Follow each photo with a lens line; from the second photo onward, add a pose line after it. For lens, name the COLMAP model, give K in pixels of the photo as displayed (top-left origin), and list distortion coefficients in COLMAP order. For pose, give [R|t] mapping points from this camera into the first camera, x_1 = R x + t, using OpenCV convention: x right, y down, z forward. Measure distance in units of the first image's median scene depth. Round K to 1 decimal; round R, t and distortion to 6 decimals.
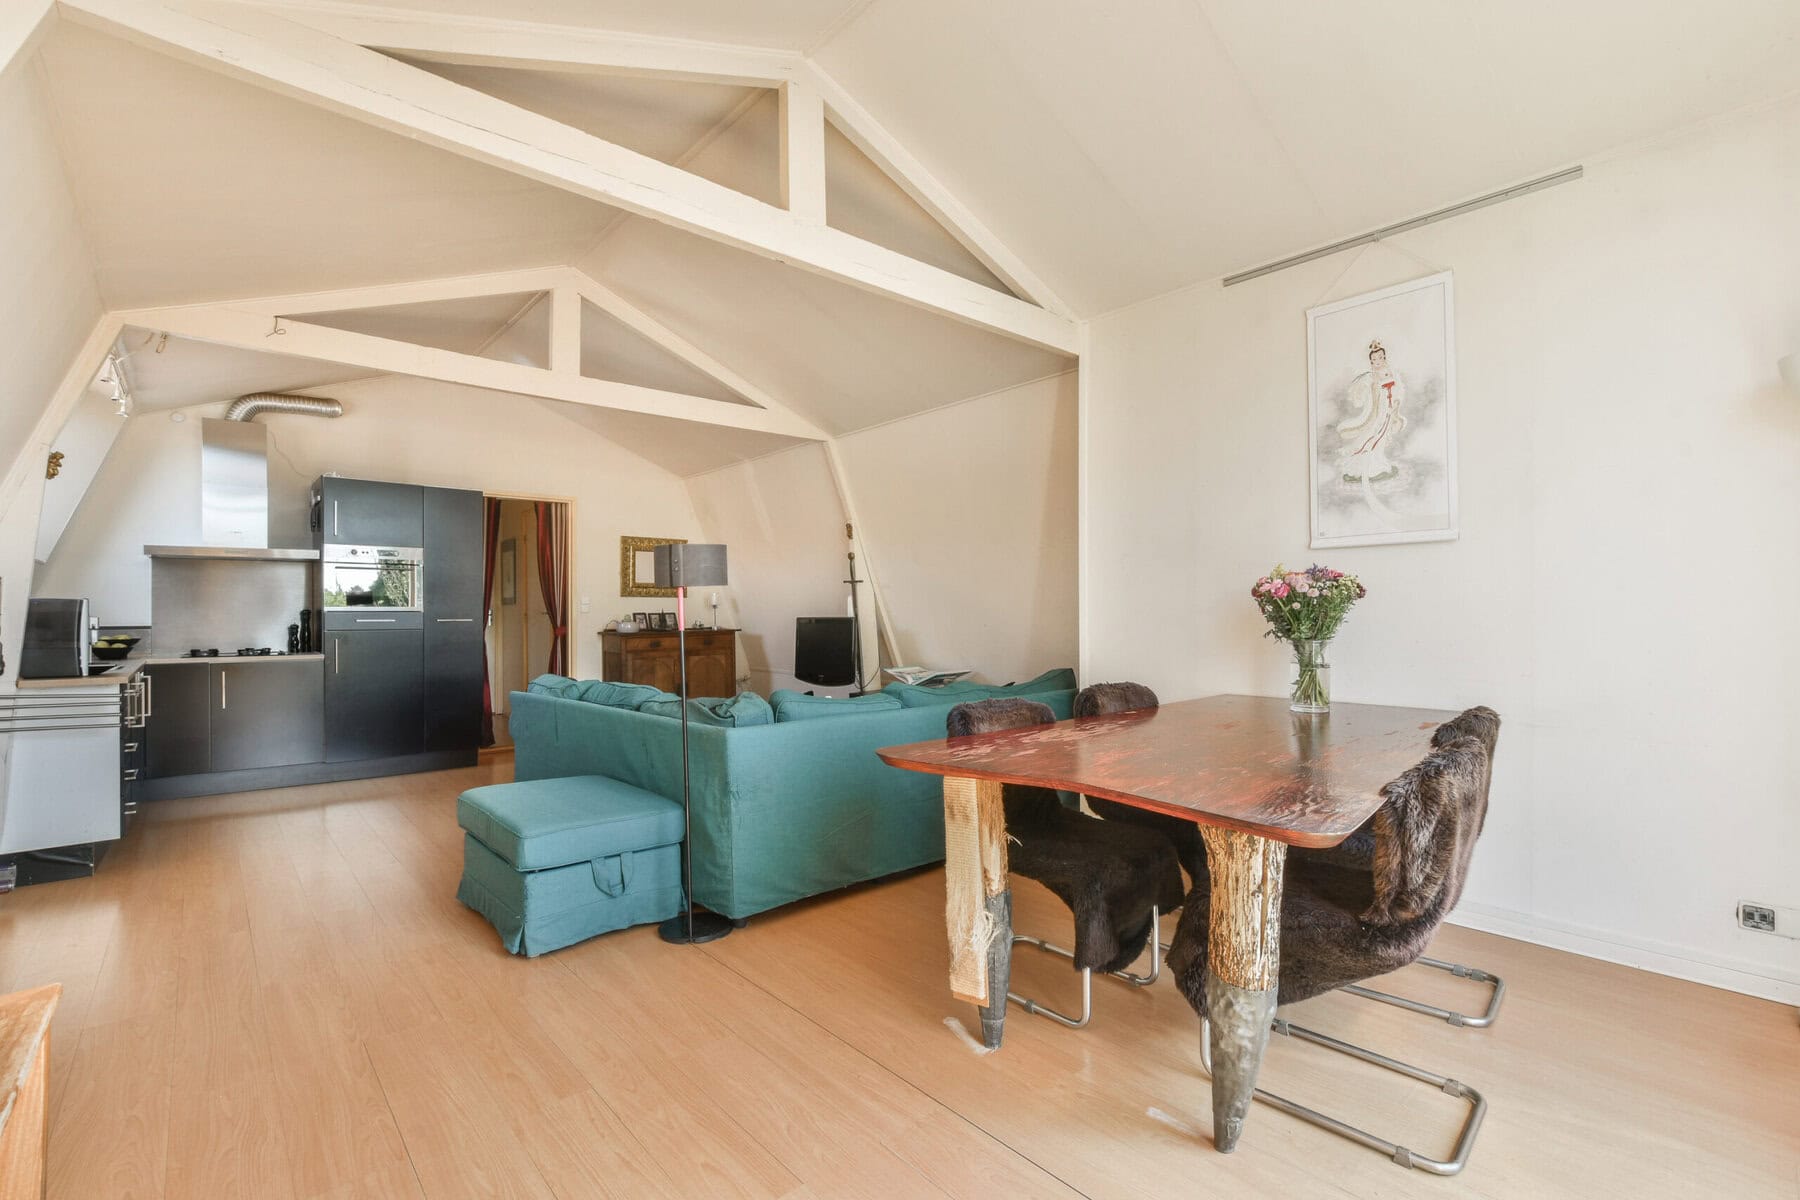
lens RADIAL K [[820.2, 0, 903.4], [0, 820.2, 606.1], [0, 0, 1]] dist [-0.000820, 0.000038]
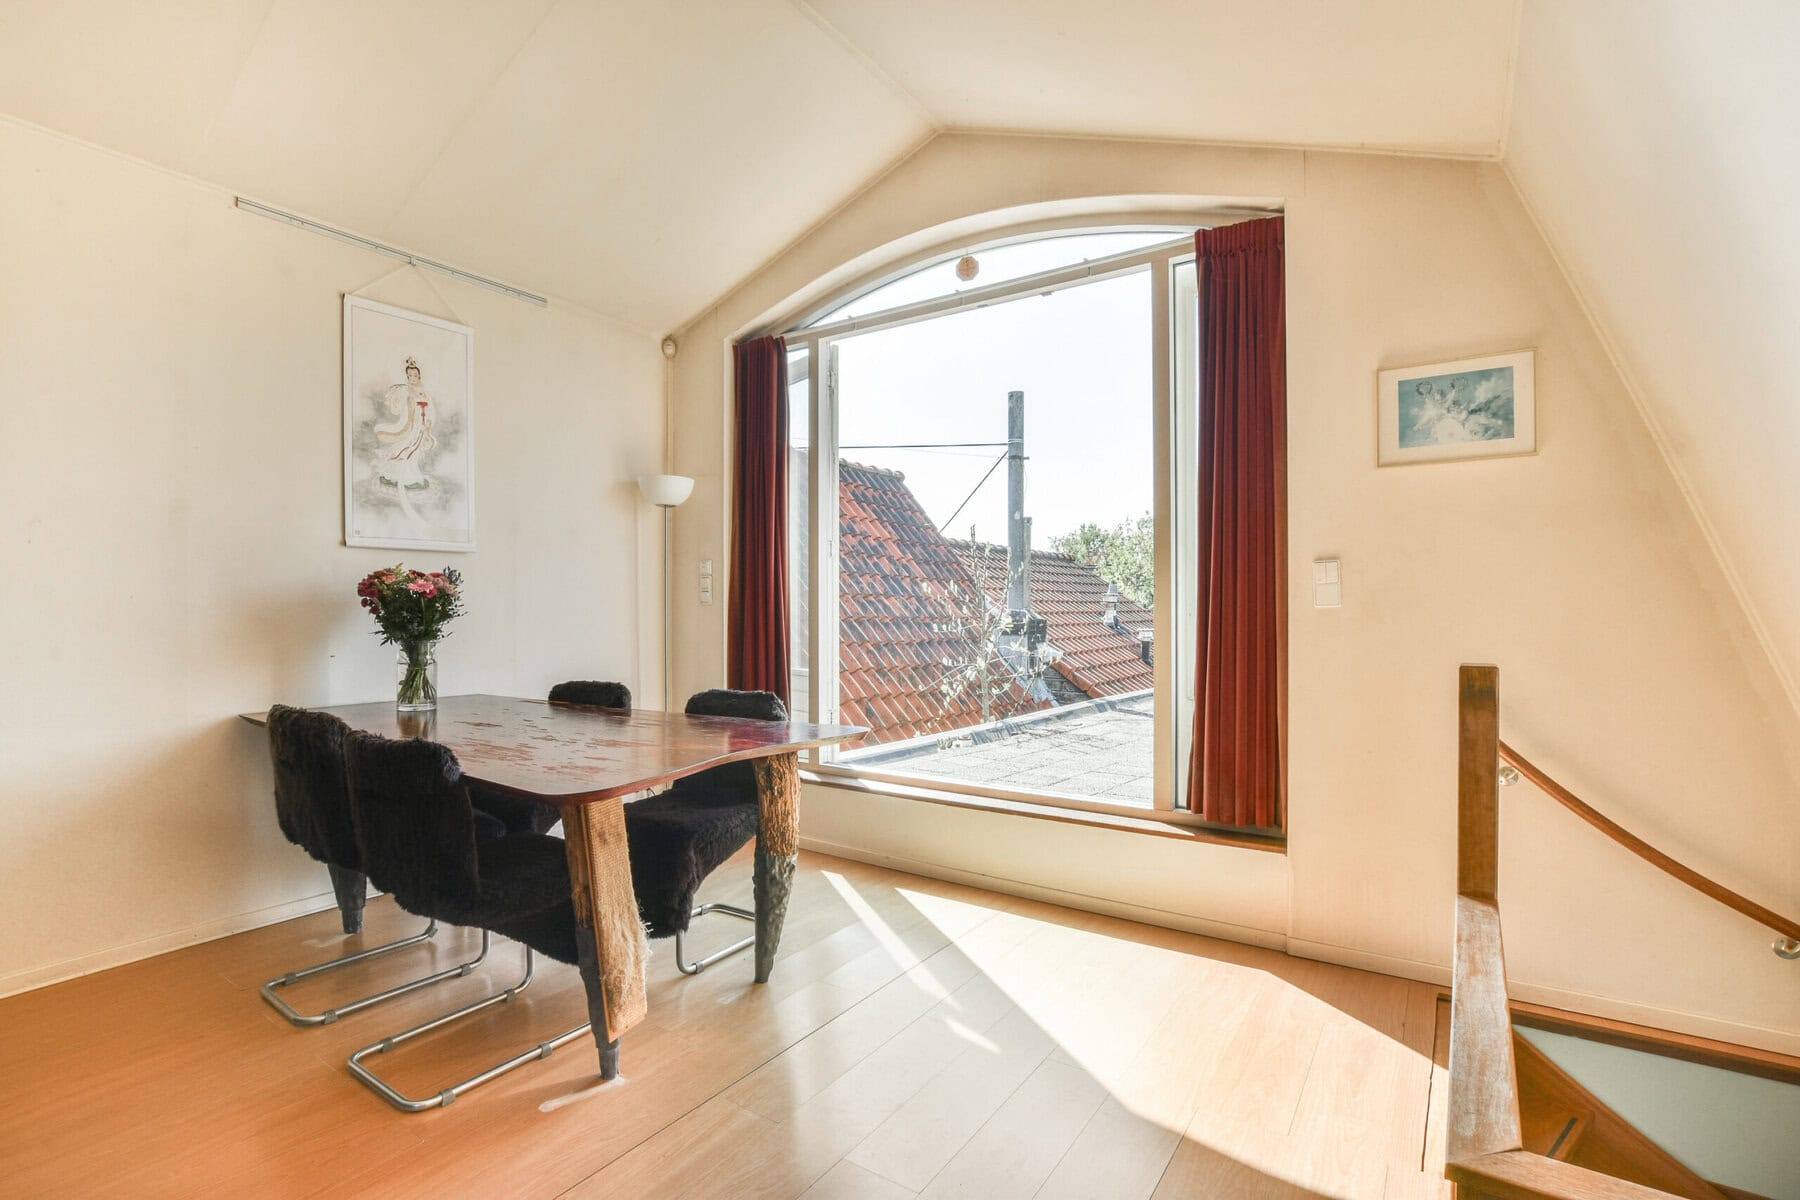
lens RADIAL K [[820.2, 0, 903.9], [0, 820.2, 605.7], [0, 0, 1]] dist [-0.000820, 0.000038]
pose [[-0.208245, 0.008290, 0.978042, -0.605584], [-0.006739, 0.999928, -0.009910, 0.004797], [-0.978054, -0.008654, -0.208174, 0.601003]]
